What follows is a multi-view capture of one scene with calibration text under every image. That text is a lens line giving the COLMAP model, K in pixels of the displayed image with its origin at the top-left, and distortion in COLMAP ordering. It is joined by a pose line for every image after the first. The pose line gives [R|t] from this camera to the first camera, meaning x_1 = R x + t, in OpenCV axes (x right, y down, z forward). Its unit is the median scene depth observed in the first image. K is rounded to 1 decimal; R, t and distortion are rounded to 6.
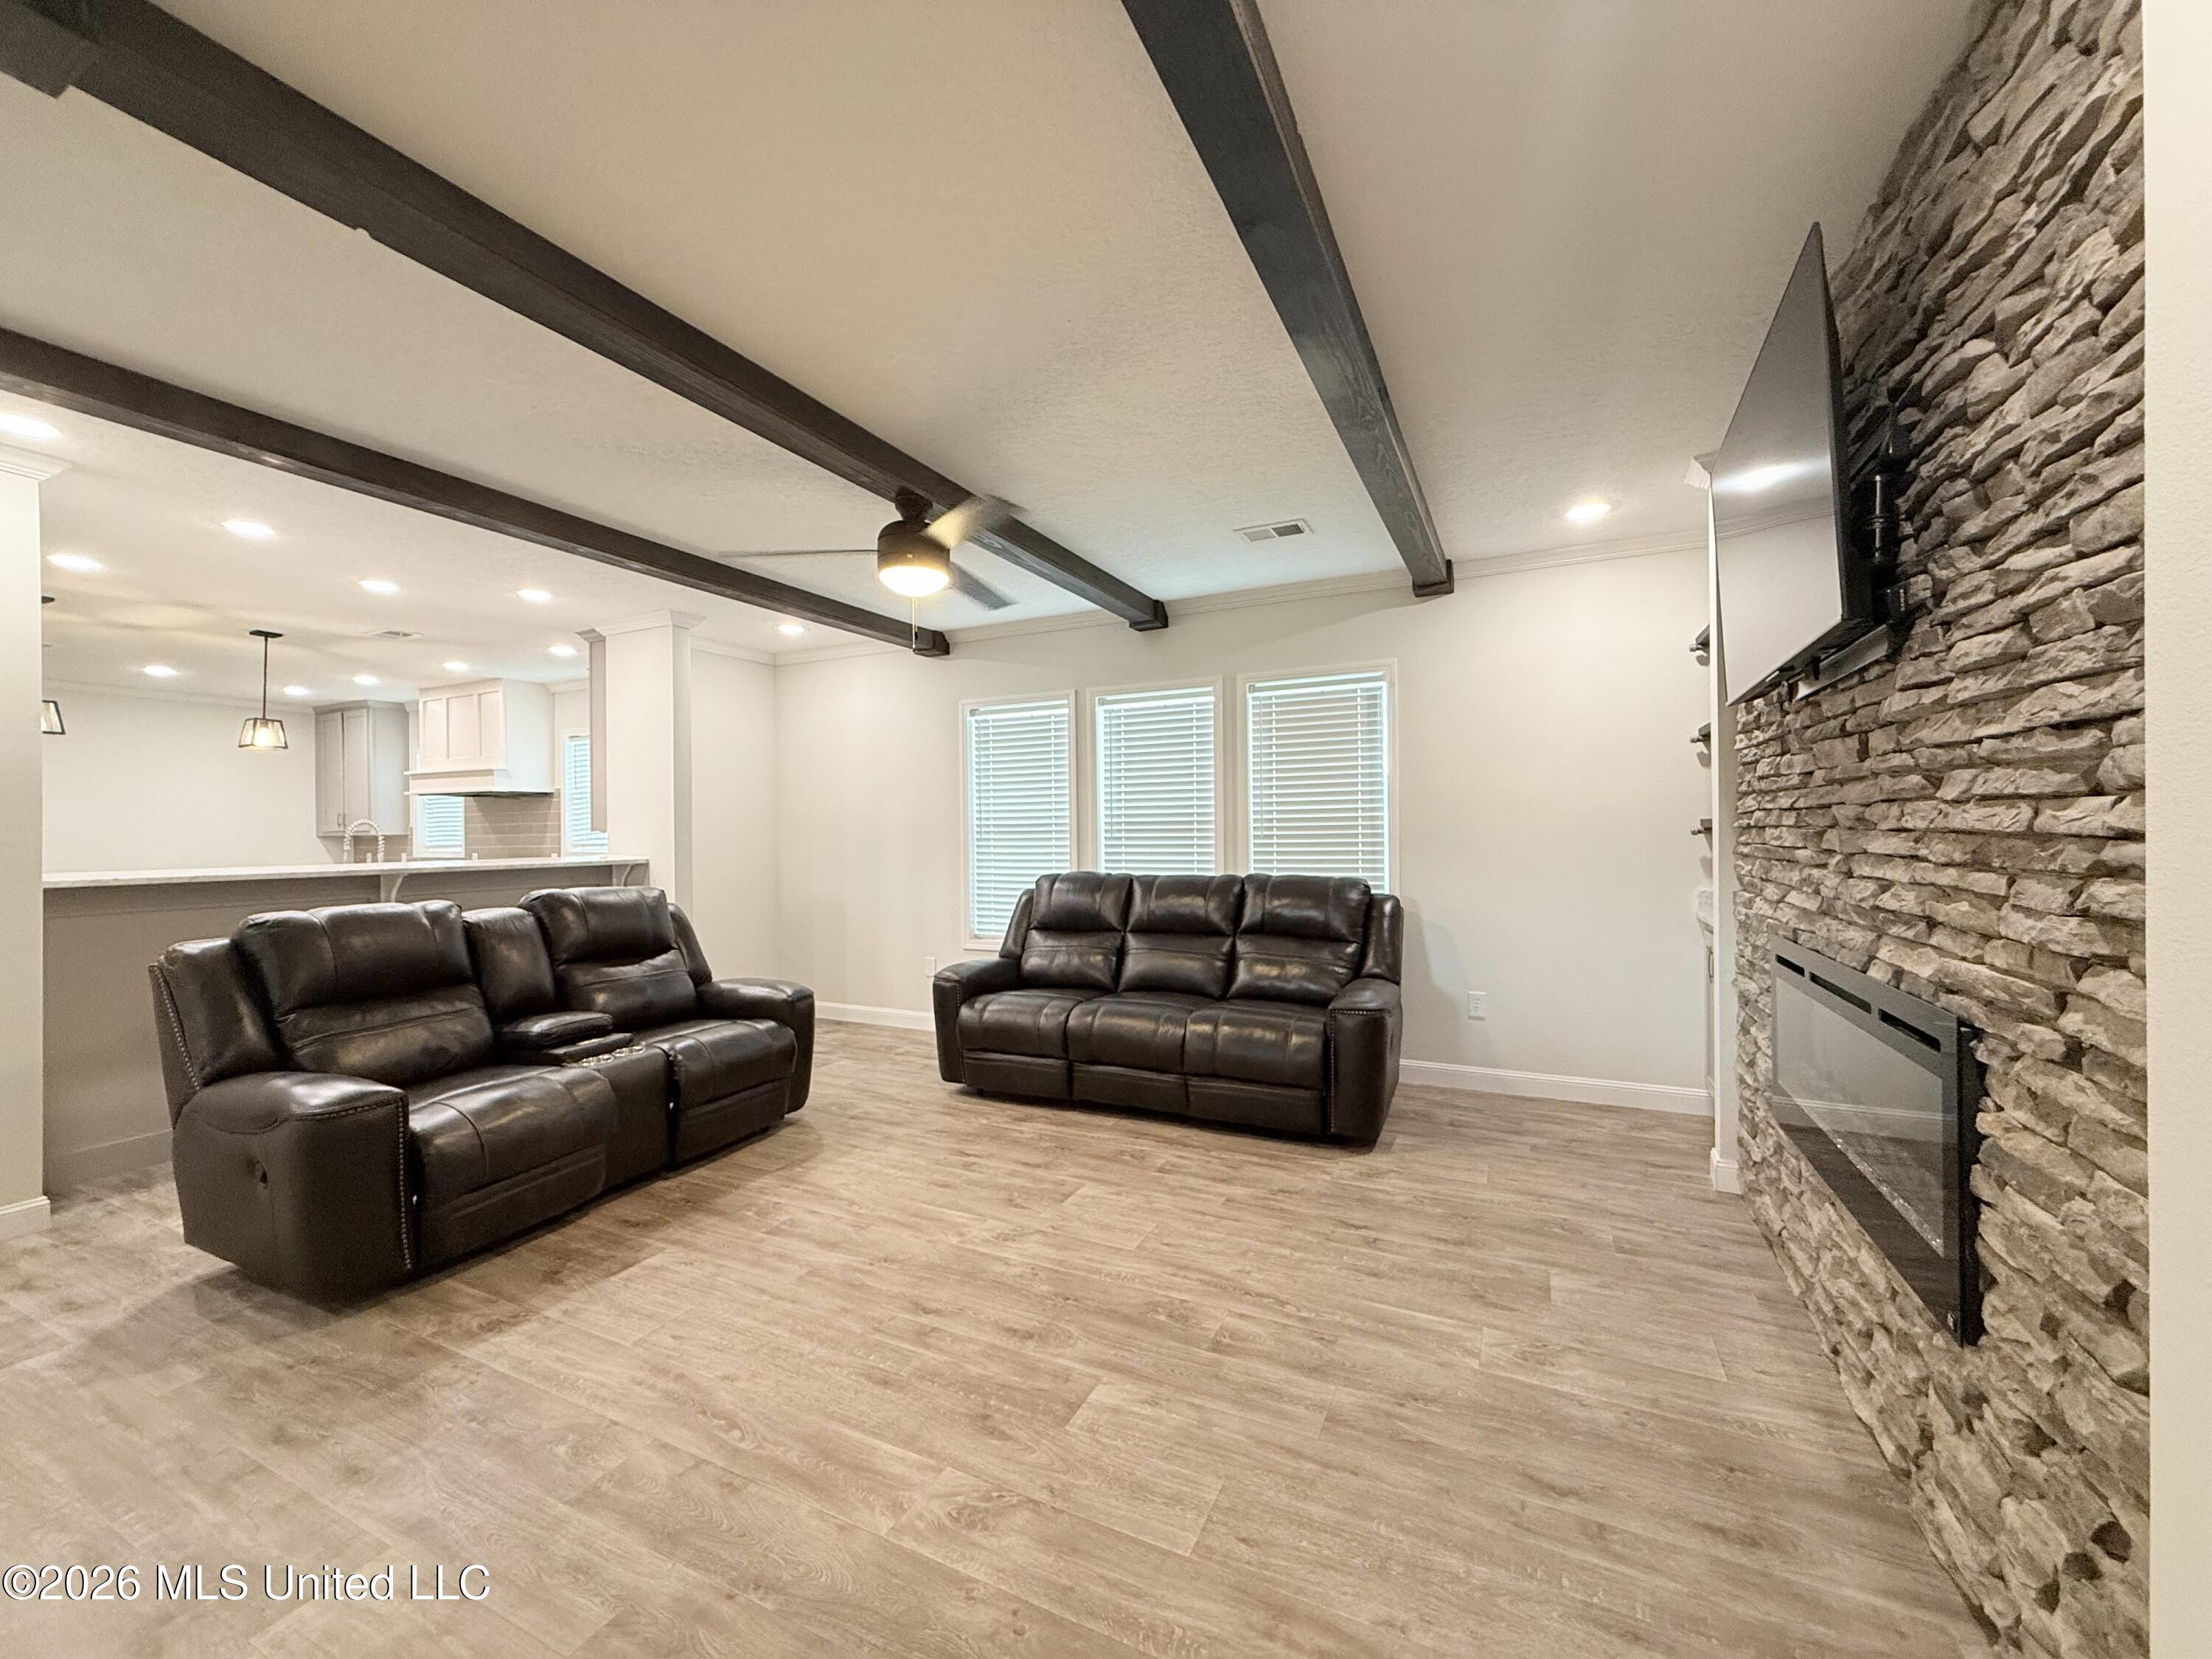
lens RADIAL K [[879.4, 0, 1113.3], [0, 879.4, 836.9], [0, 0, 1]] dist [0.000153, 0.000128]
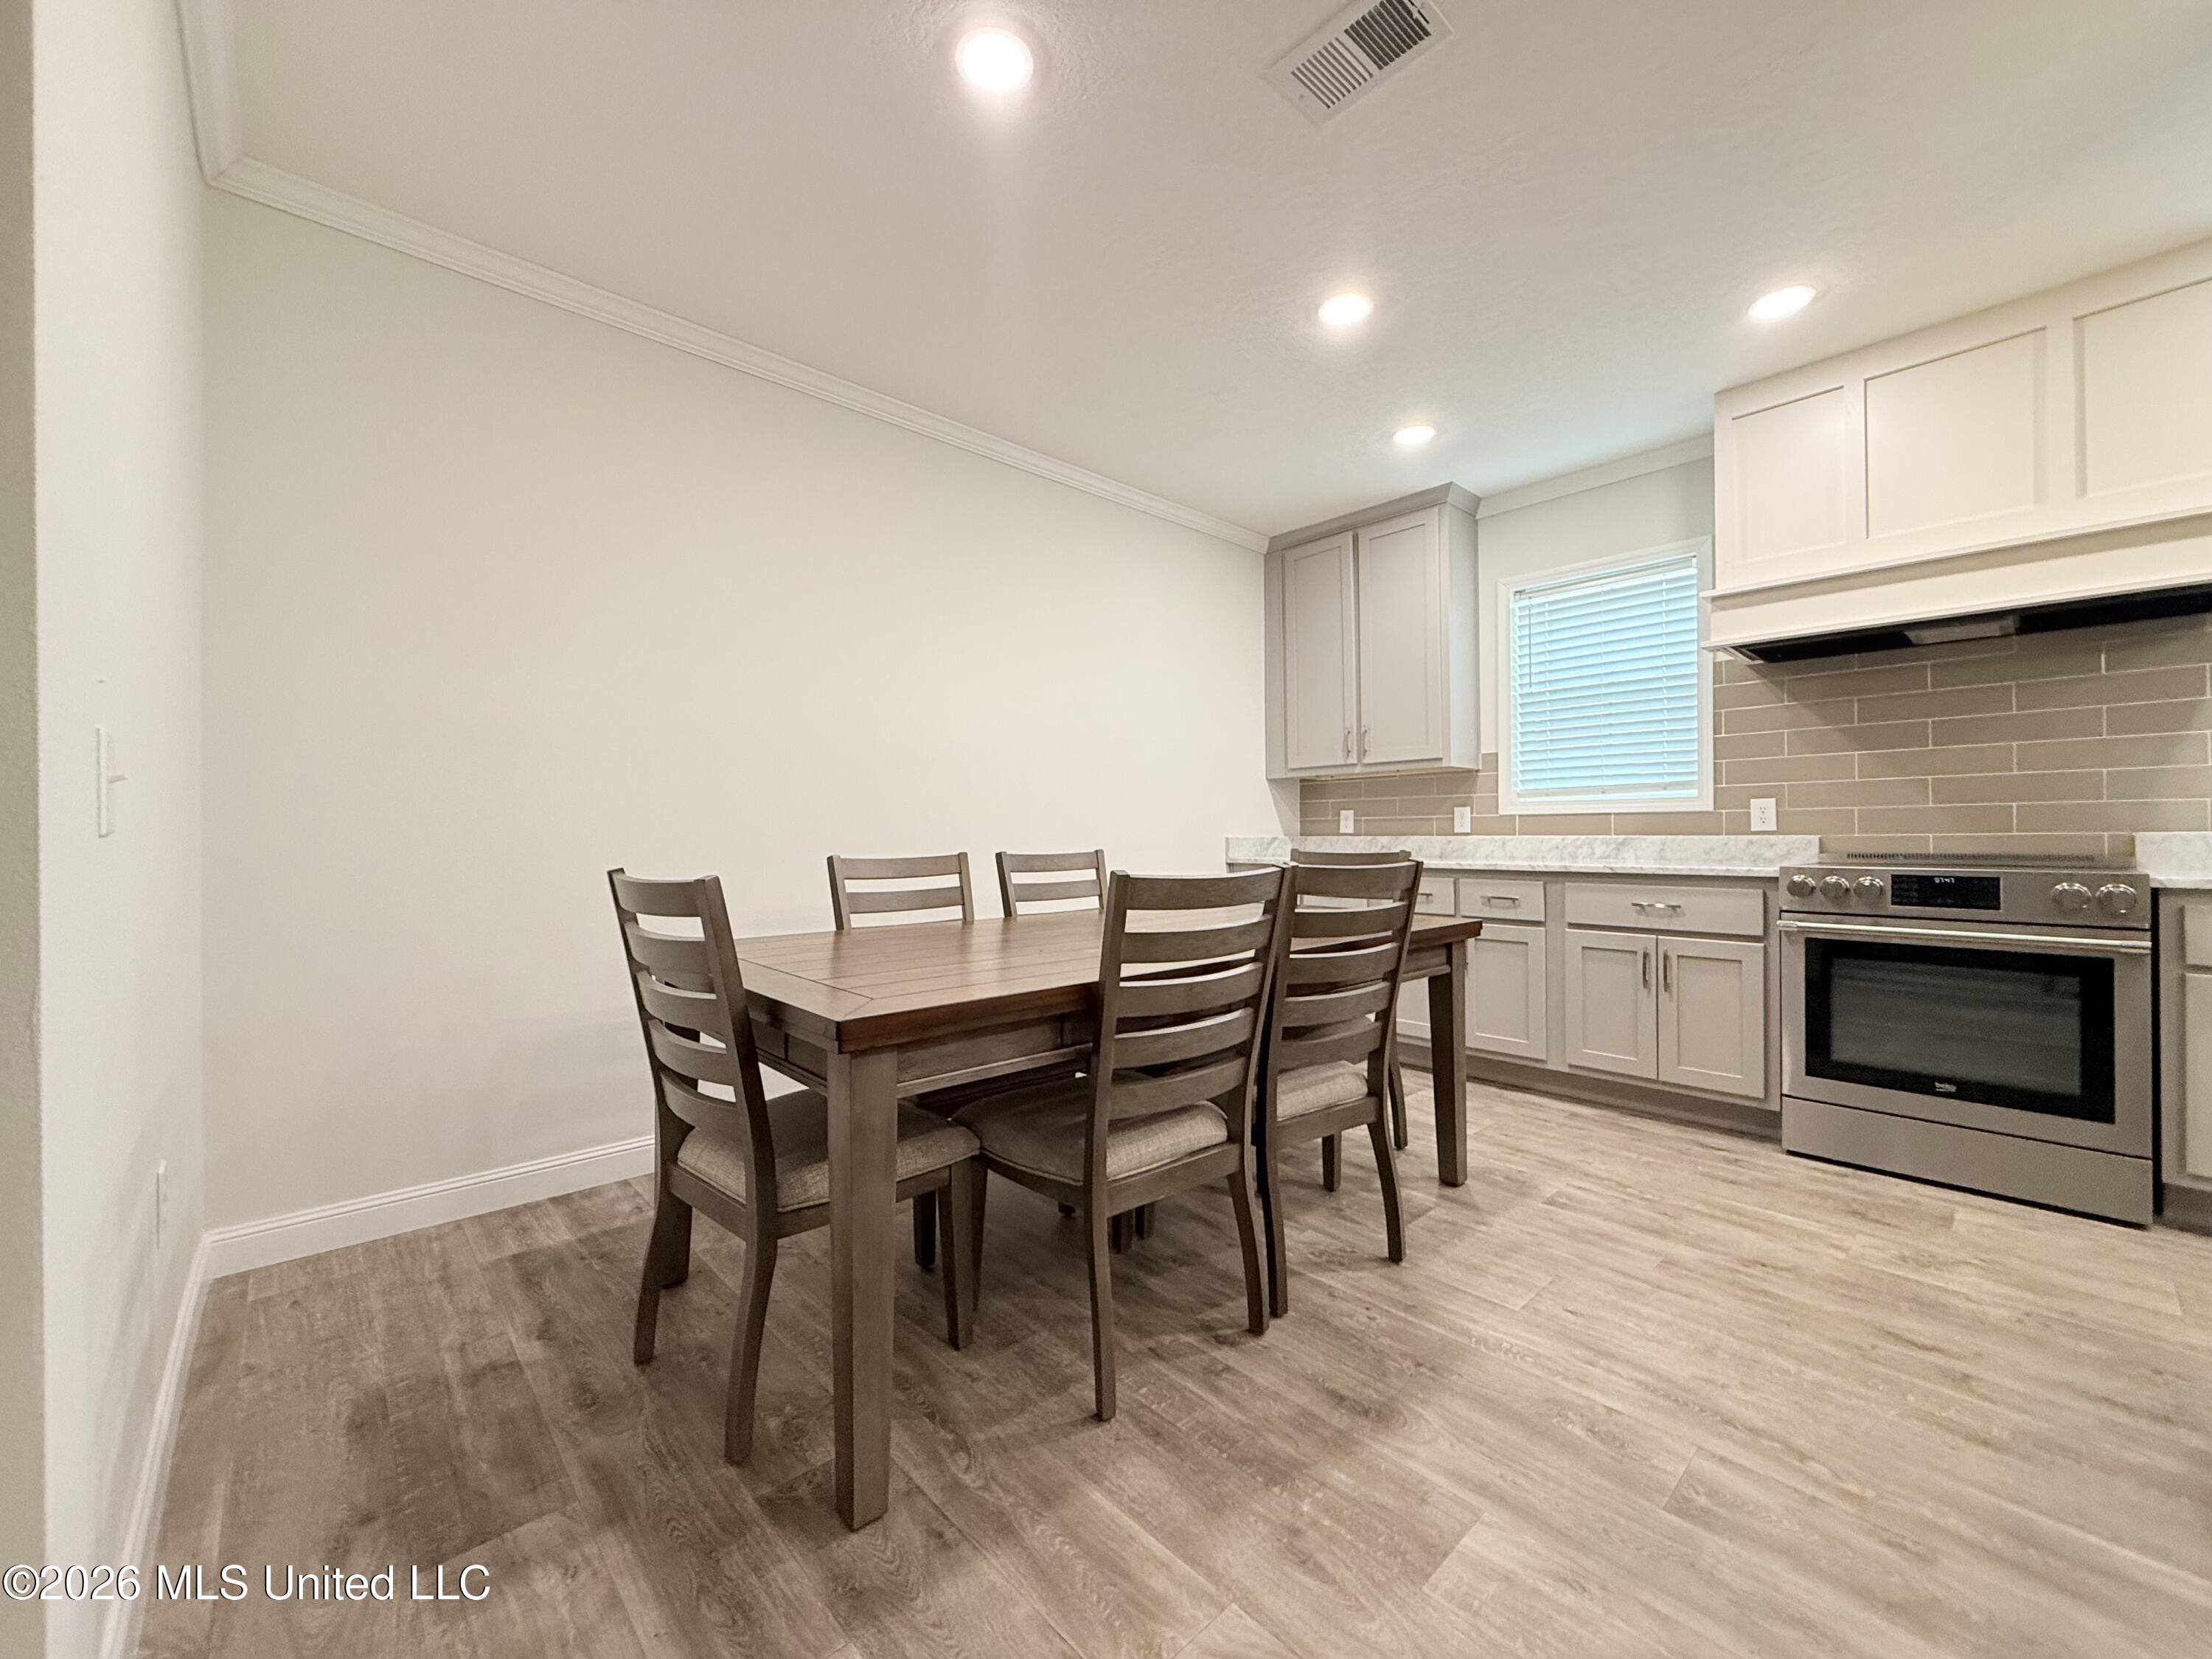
lens RADIAL K [[879.4, 0, 1104.3], [0, 879.4, 823.2], [0, 0, 1]] dist [0.000153, 0.000128]
pose [[0.927849, 0.000388, -0.372957, -0.026220], [-0.005191, 0.999916, -0.011875, 0.113305], [0.372921, 0.012954, 0.927773, 0.272249]]
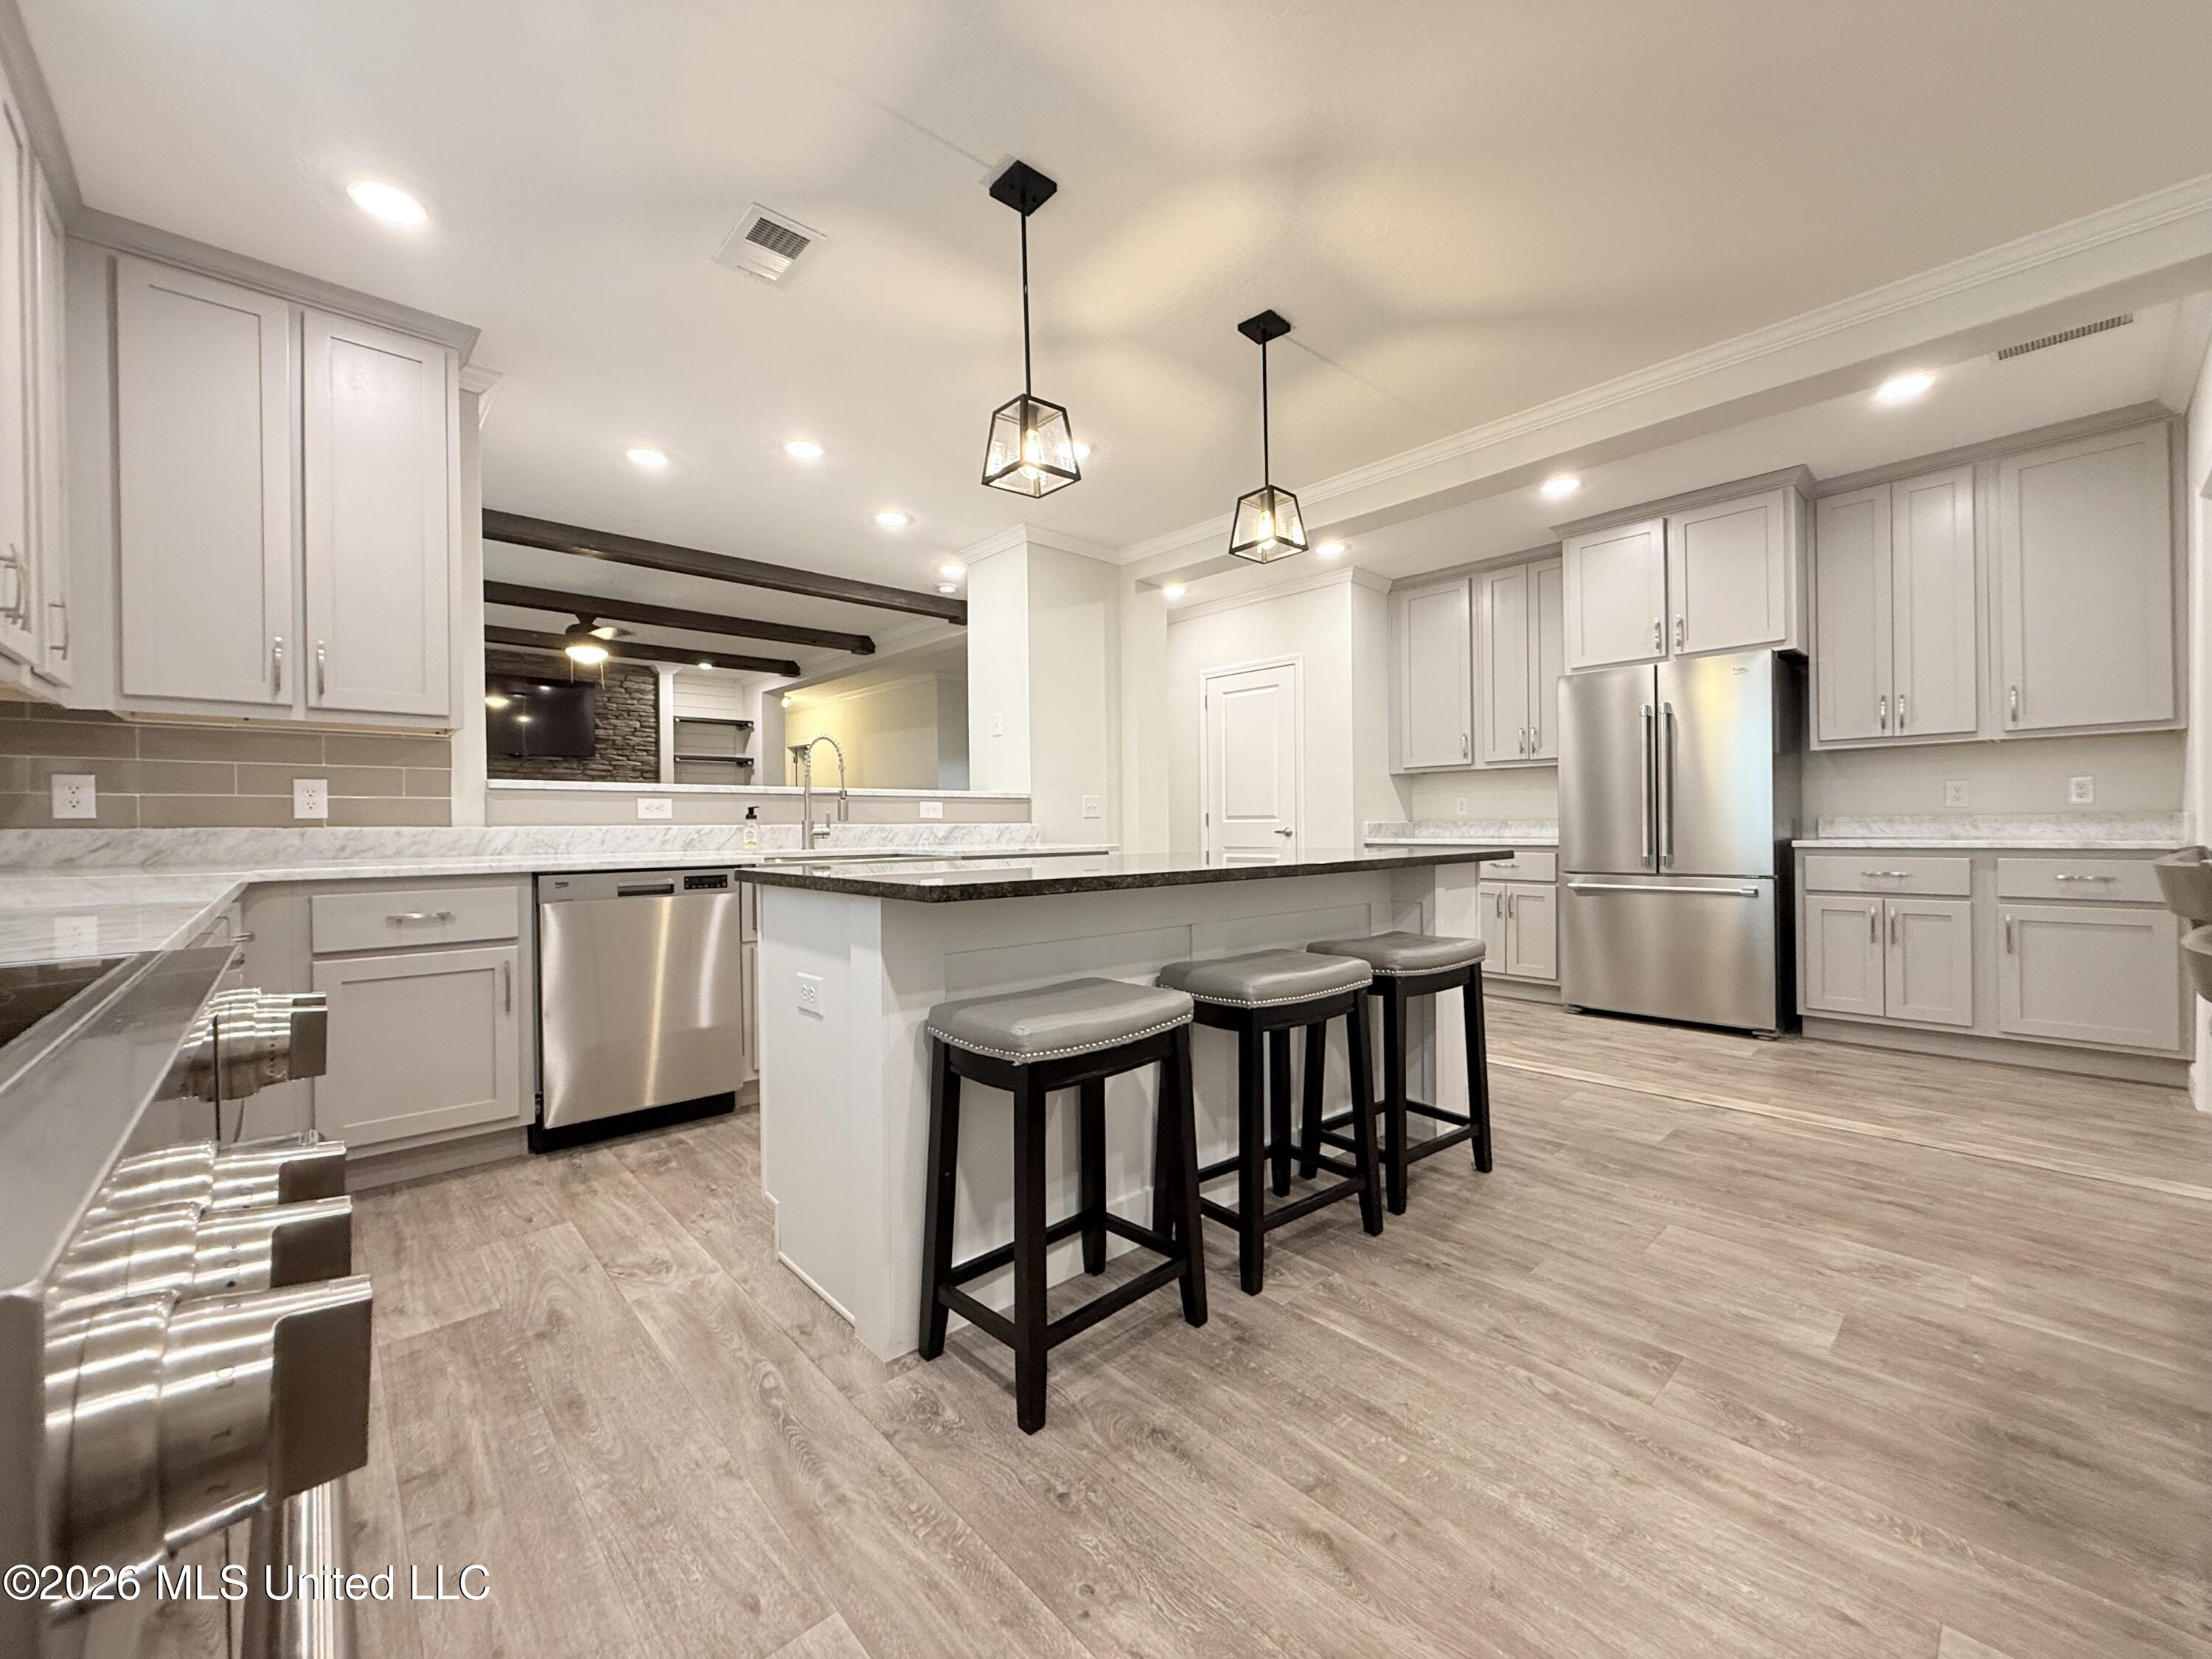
lens RADIAL K [[879.4, 0, 1101.1], [0, 879.4, 830.3], [0, 0, 1]] dist [0.000153, 0.000128]
pose [[-0.924988, 0.012090, 0.379803, 0.262260], [0.018275, 0.999753, 0.012683, 0.109512], [-0.379556, 0.018673, -0.924980, 1.790911]]
